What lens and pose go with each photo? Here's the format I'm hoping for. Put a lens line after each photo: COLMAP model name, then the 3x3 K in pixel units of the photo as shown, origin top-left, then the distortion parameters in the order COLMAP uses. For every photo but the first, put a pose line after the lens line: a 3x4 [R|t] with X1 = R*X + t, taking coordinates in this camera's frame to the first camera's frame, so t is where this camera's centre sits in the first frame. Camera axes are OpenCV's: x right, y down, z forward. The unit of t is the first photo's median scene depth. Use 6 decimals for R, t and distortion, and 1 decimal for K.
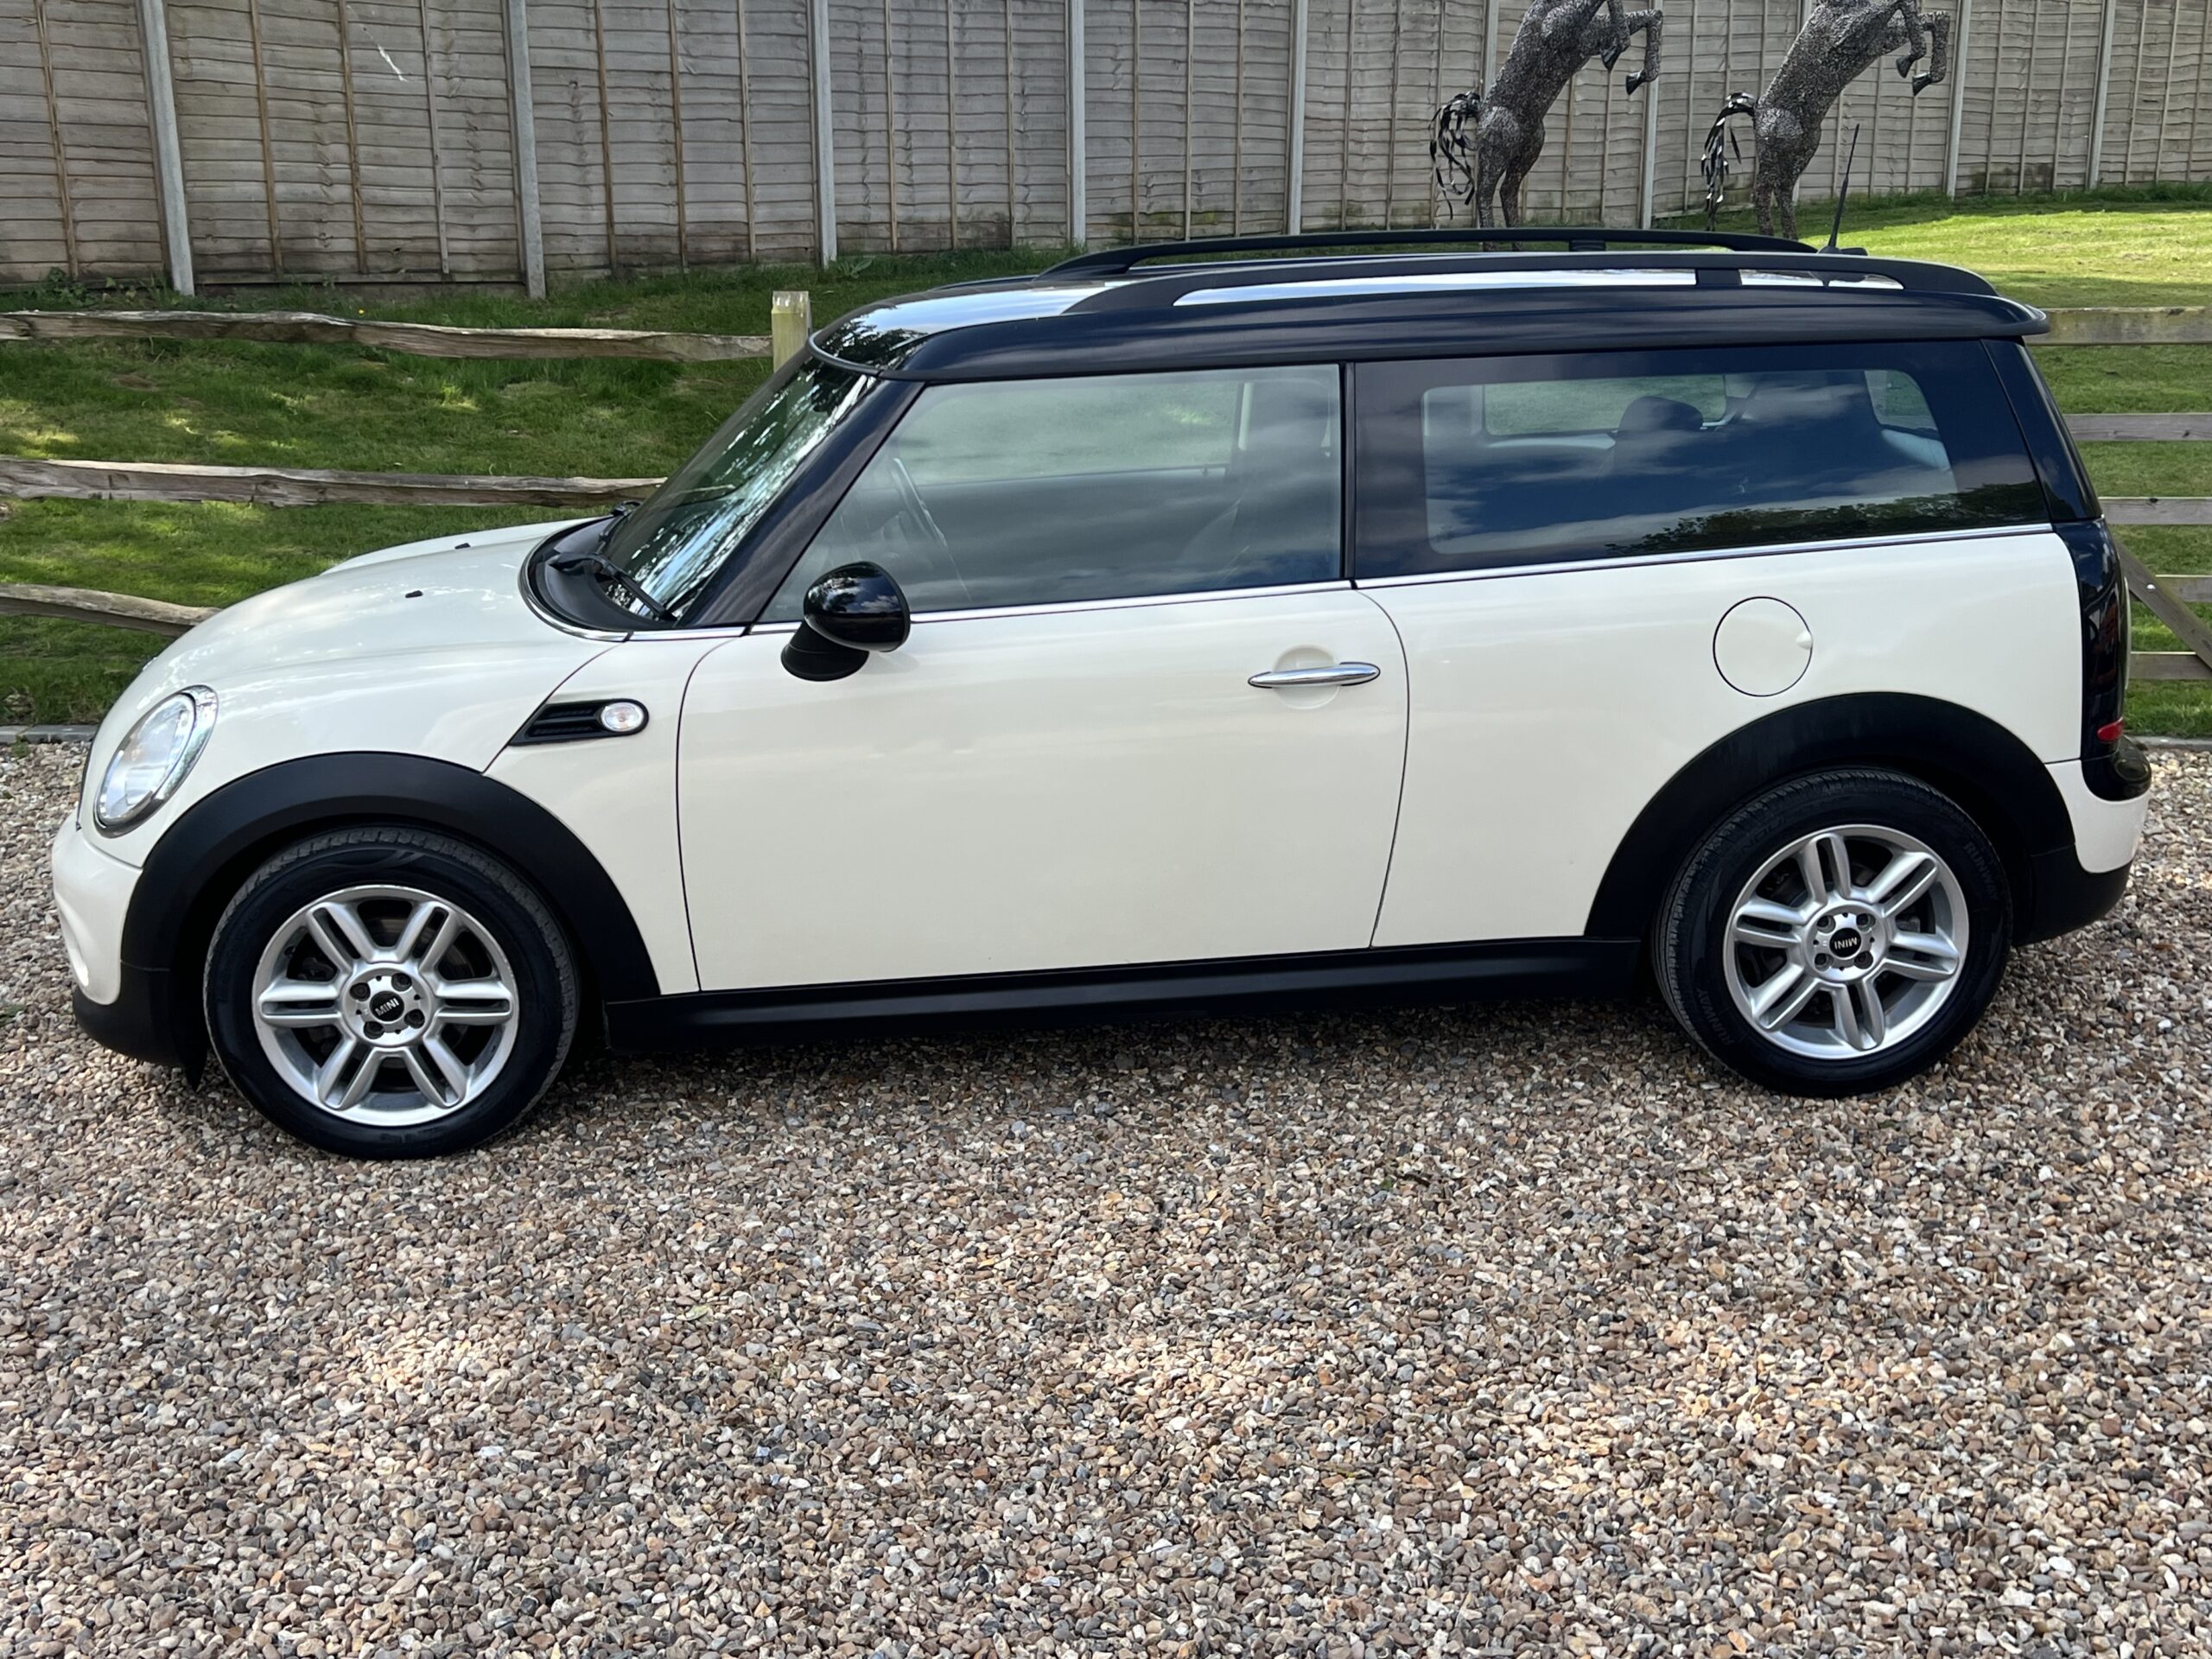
lens RADIAL K [[2438.9, 0, 1106.0], [0, 2438.9, 829.5], [0, 0, 1]] dist [0.097125, -0.175296]
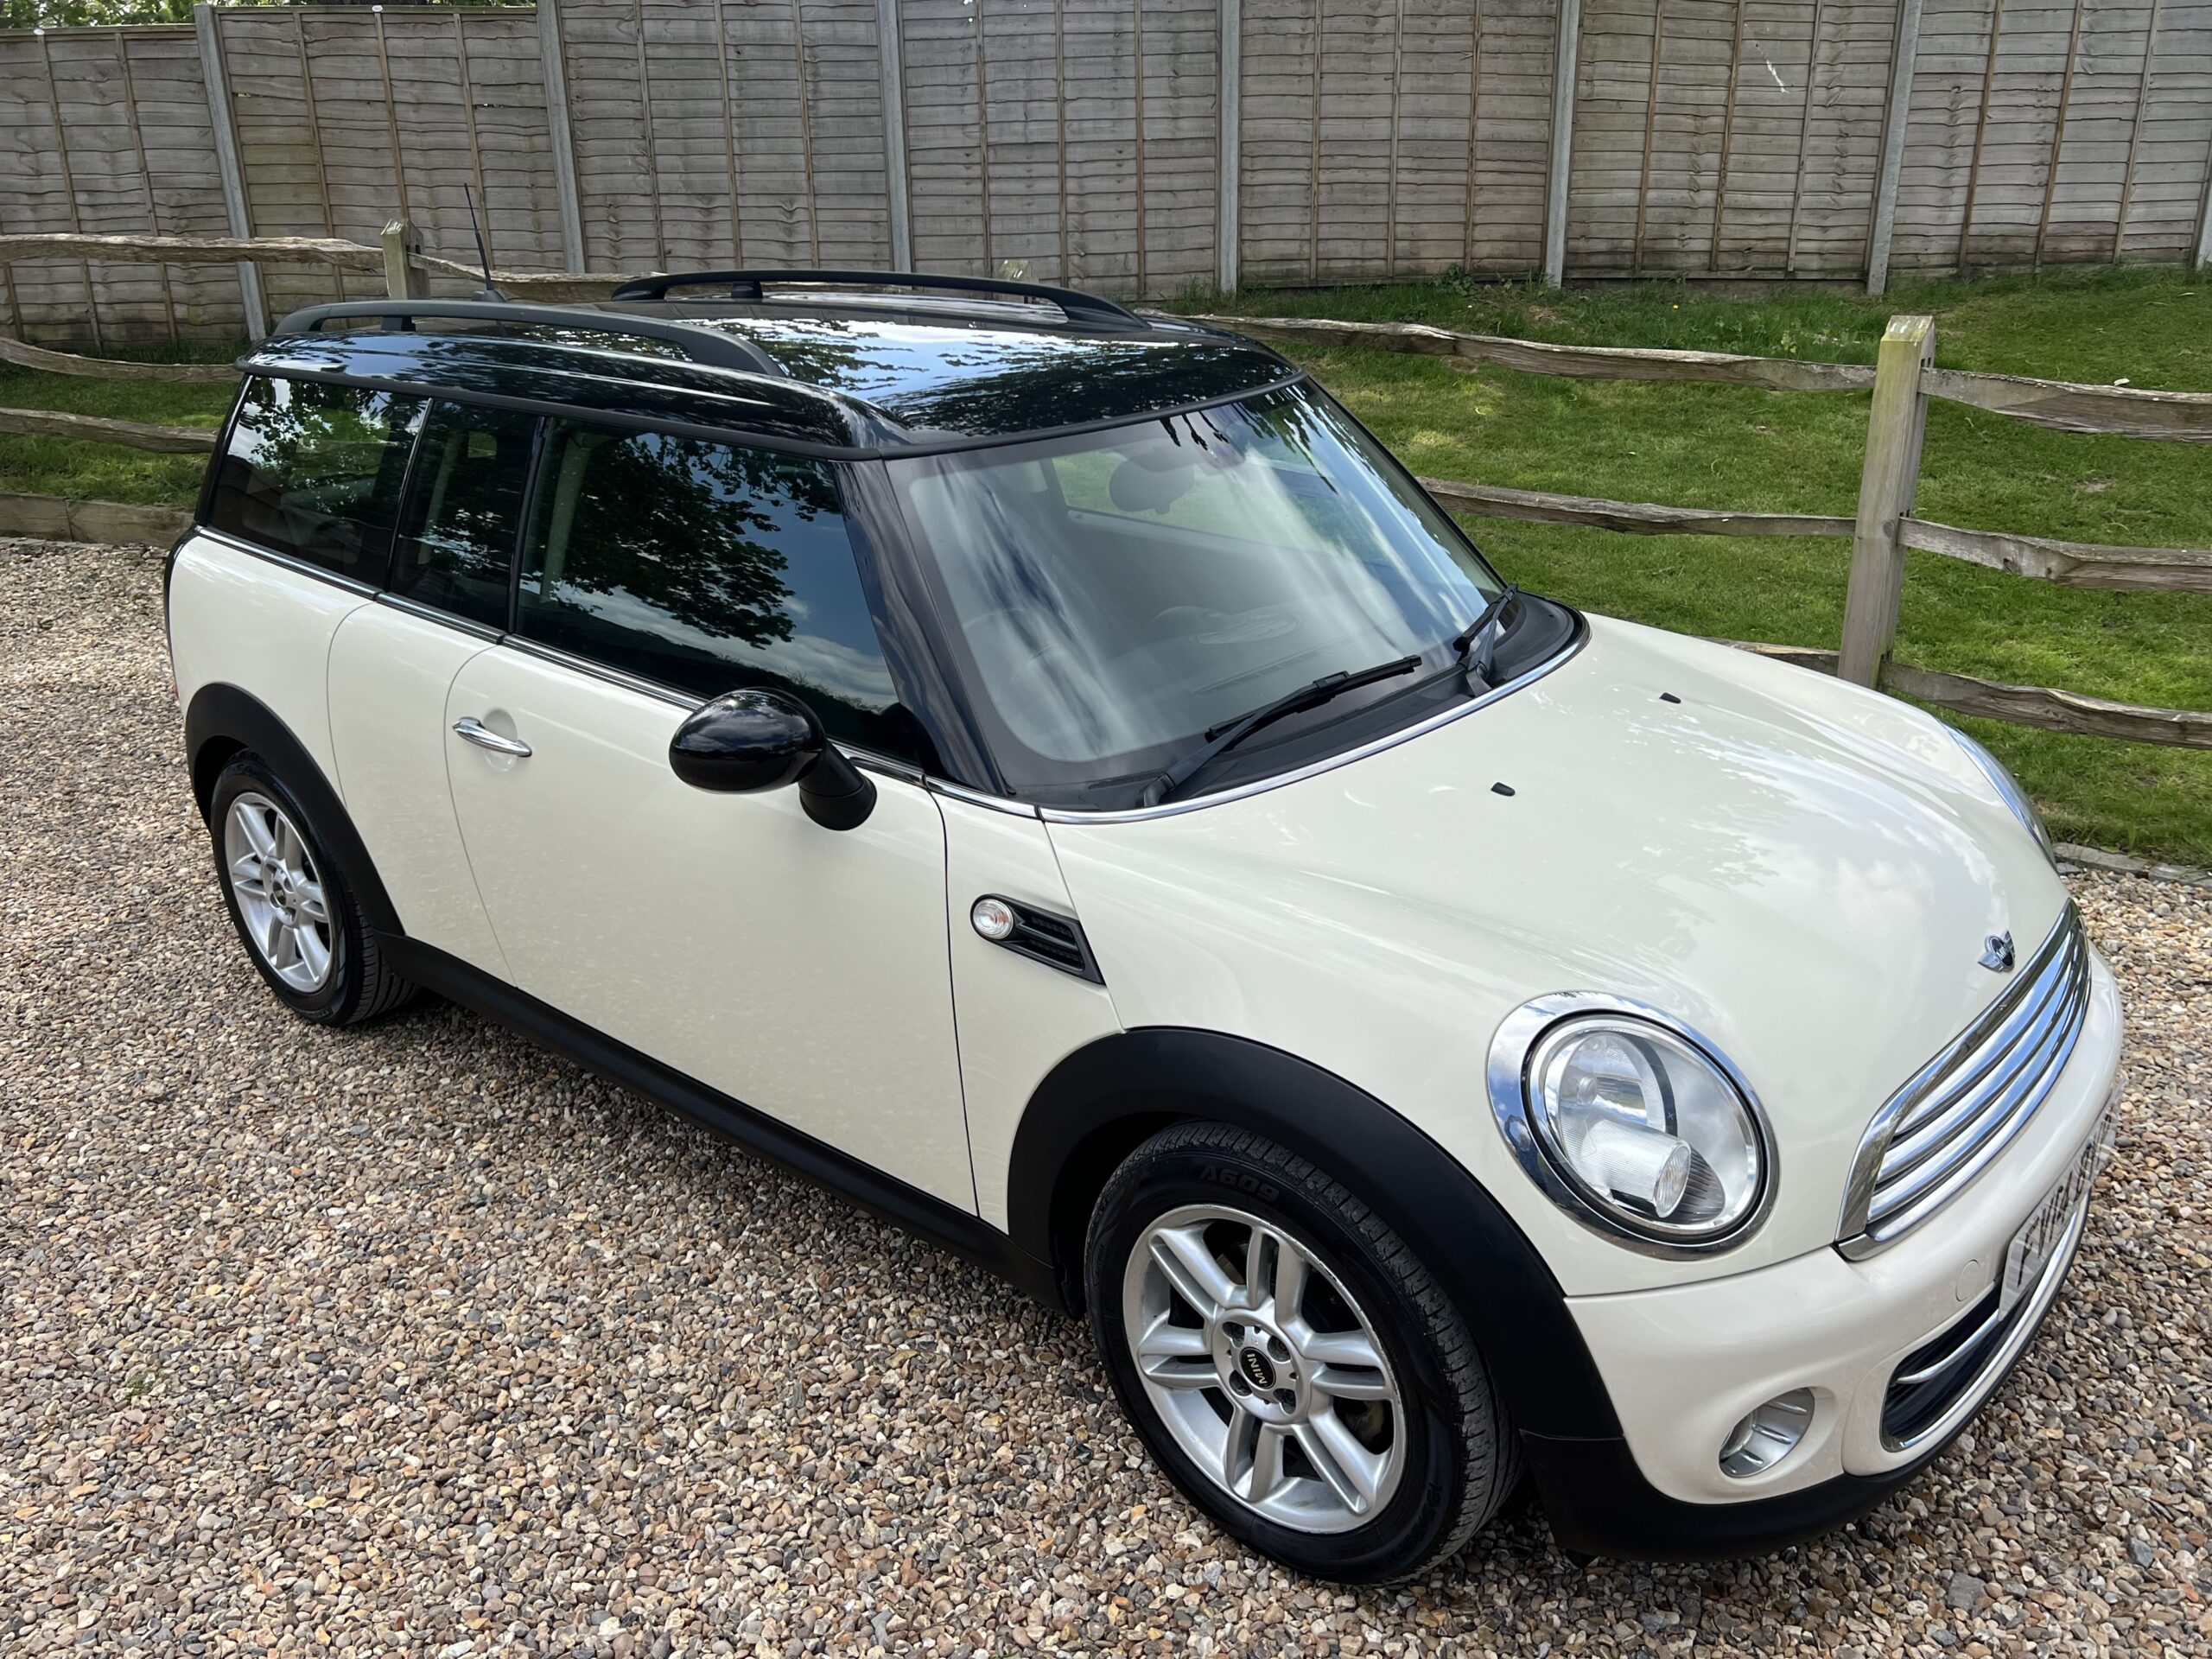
lens RADIAL K [[1795.8, 0, 1108.7], [0, 1795.8, 847.4], [0, 0, 1]] dist [0.046137, -0.049431]
pose [[0.767791, 0.216449, -0.603032, 0.045084], [-0.158203, 0.976110, 0.148934, -0.045857], [0.620862, -0.018948, 0.783691, 0.166874]]
